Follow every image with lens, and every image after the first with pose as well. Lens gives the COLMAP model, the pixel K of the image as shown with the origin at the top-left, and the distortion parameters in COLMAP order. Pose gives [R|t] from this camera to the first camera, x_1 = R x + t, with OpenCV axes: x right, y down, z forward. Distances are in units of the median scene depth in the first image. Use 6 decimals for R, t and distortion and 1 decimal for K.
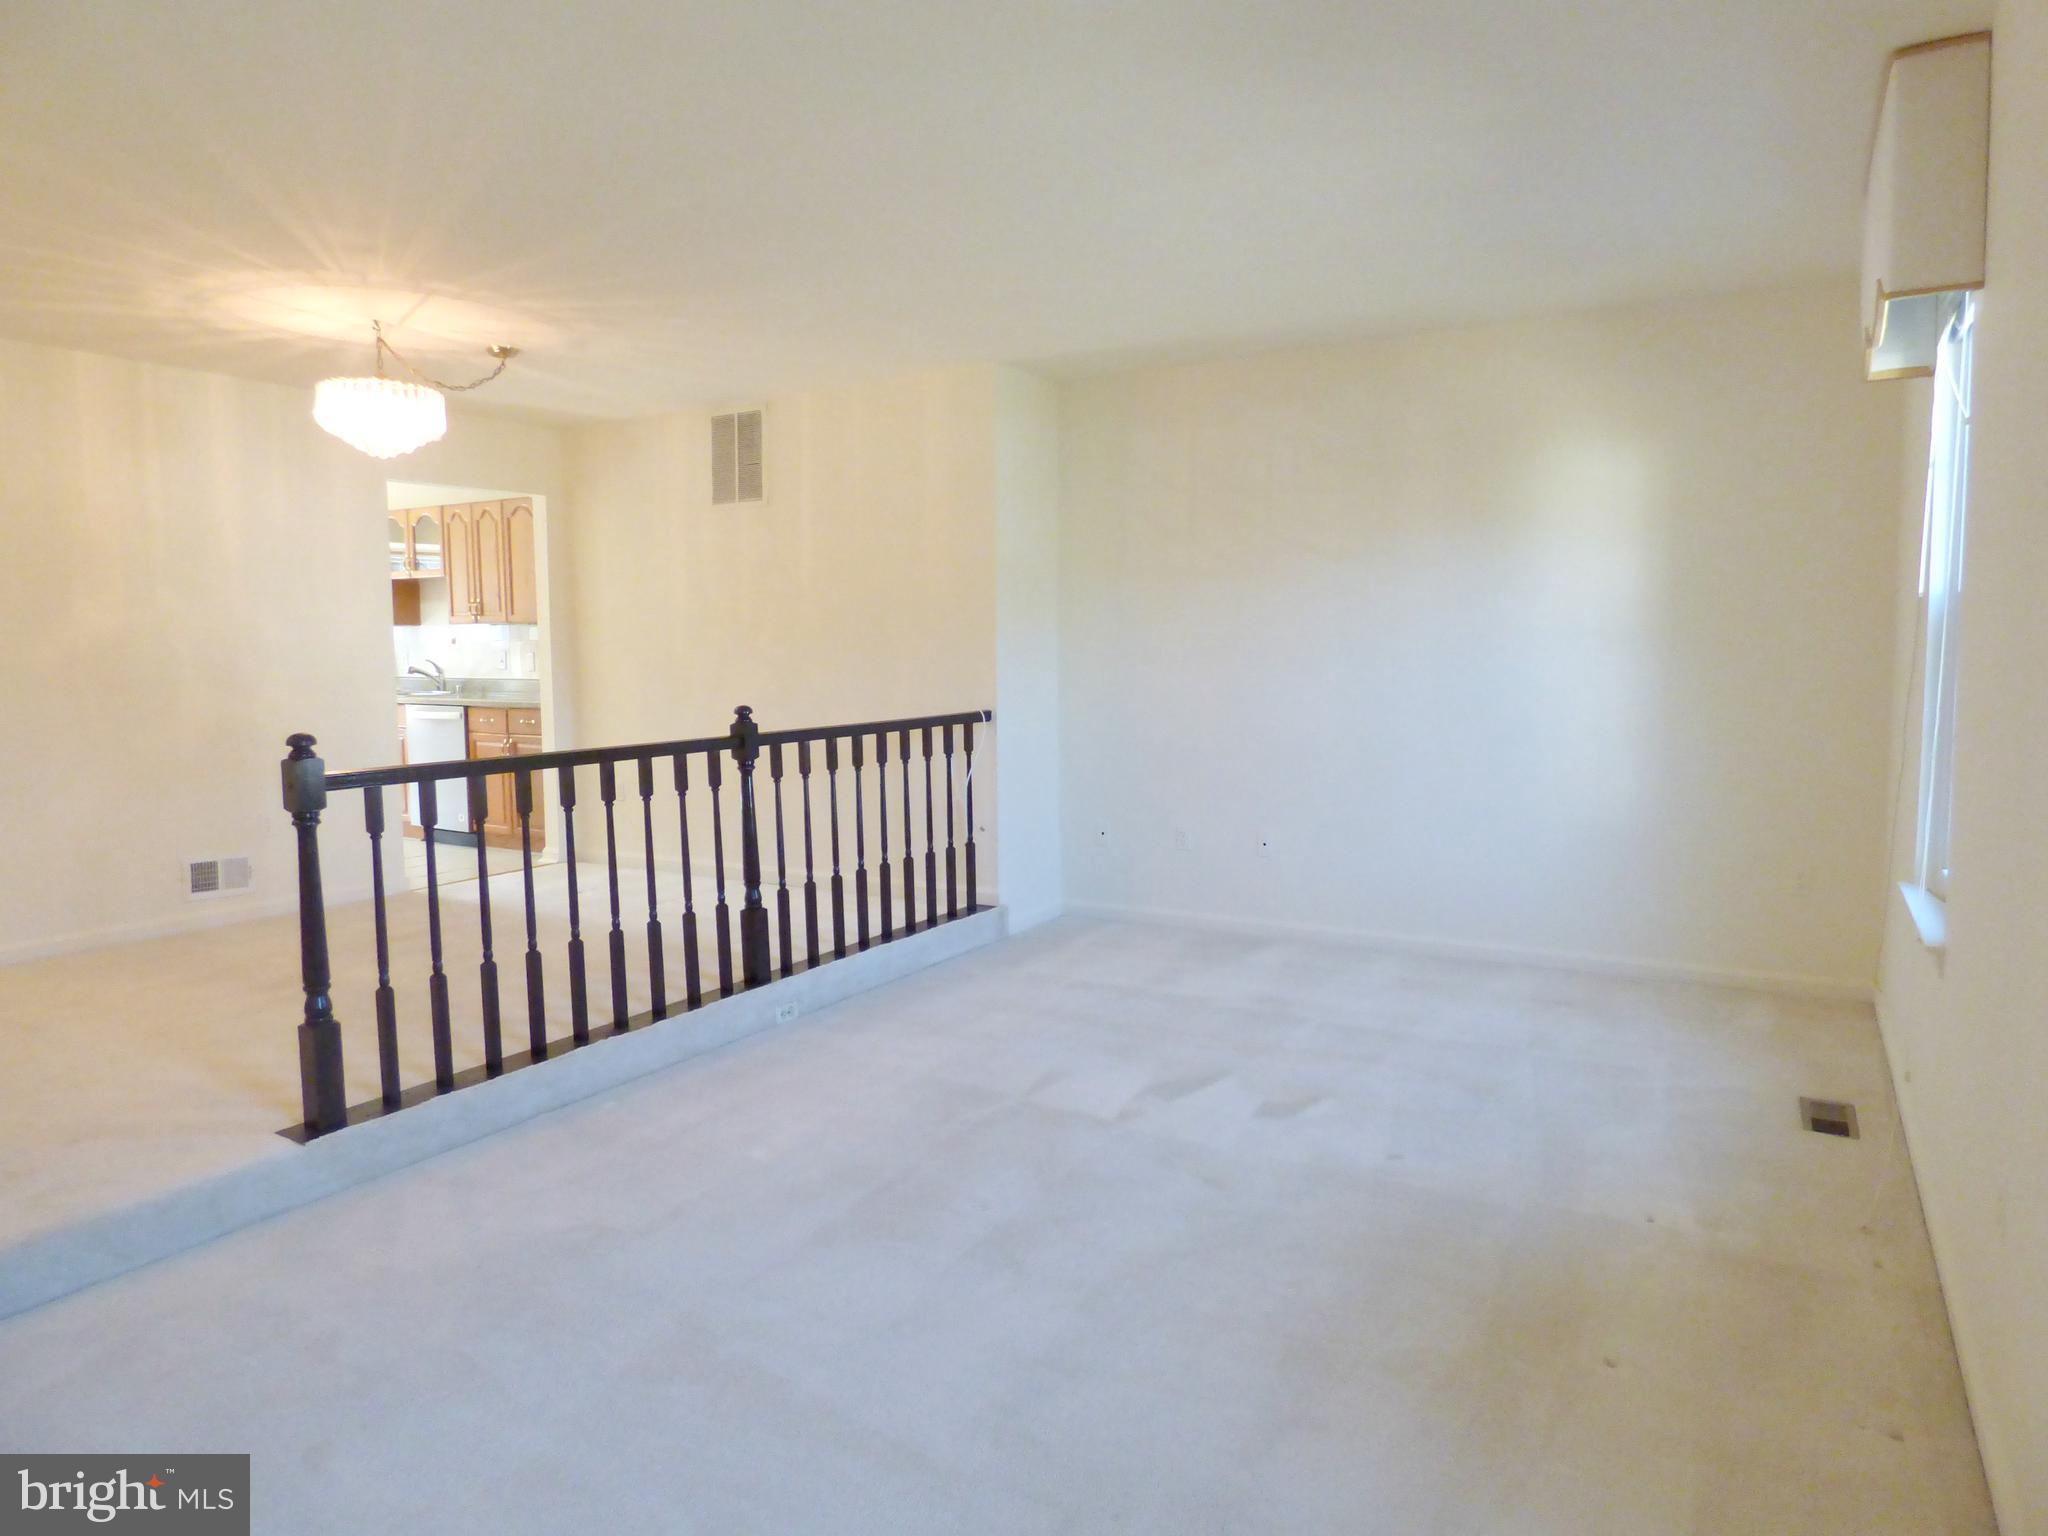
lens RADIAL K [[1270.5, 0, 1032.1], [0, 1270.5, 755.5], [0, 0, 1]] dist [-0.028920, -0.000475]
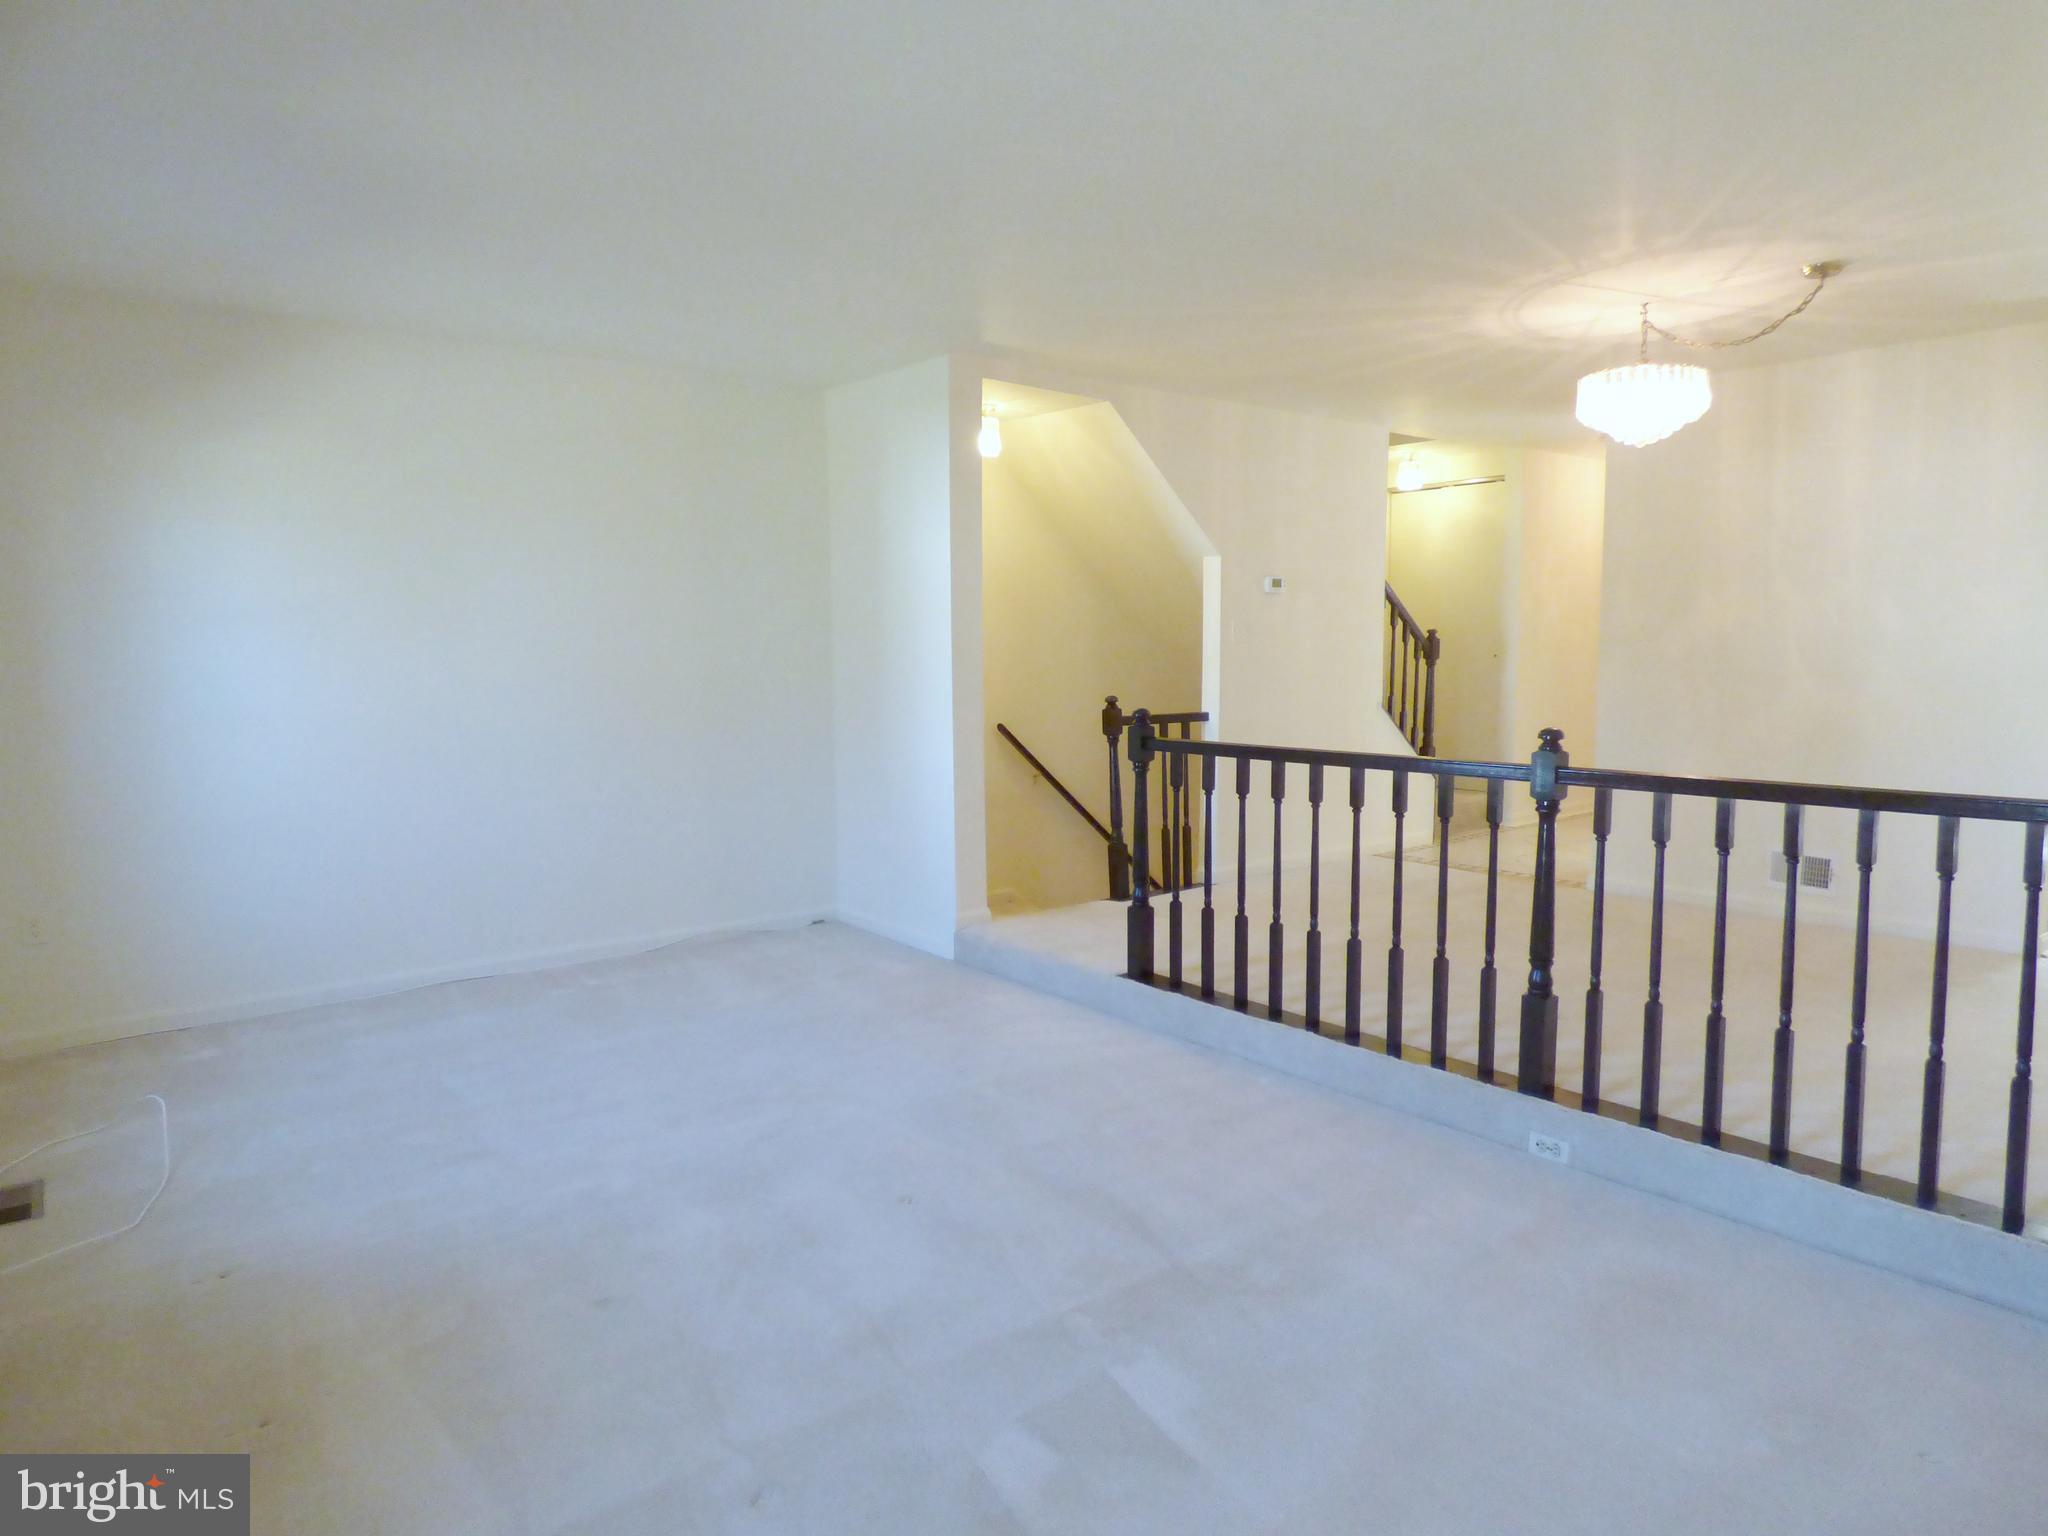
lens RADIAL K [[1244.5, 0, 1011.6], [0, 1244.5, 768.1], [0, 0, 1]] dist [-0.047817, 0.000320]
pose [[-0.379315, 0.096782, -0.920192, 0.566444], [-0.064927, 0.989279, 0.130812, -0.089345], [0.922987, 0.109364, -0.368964, 0.966621]]
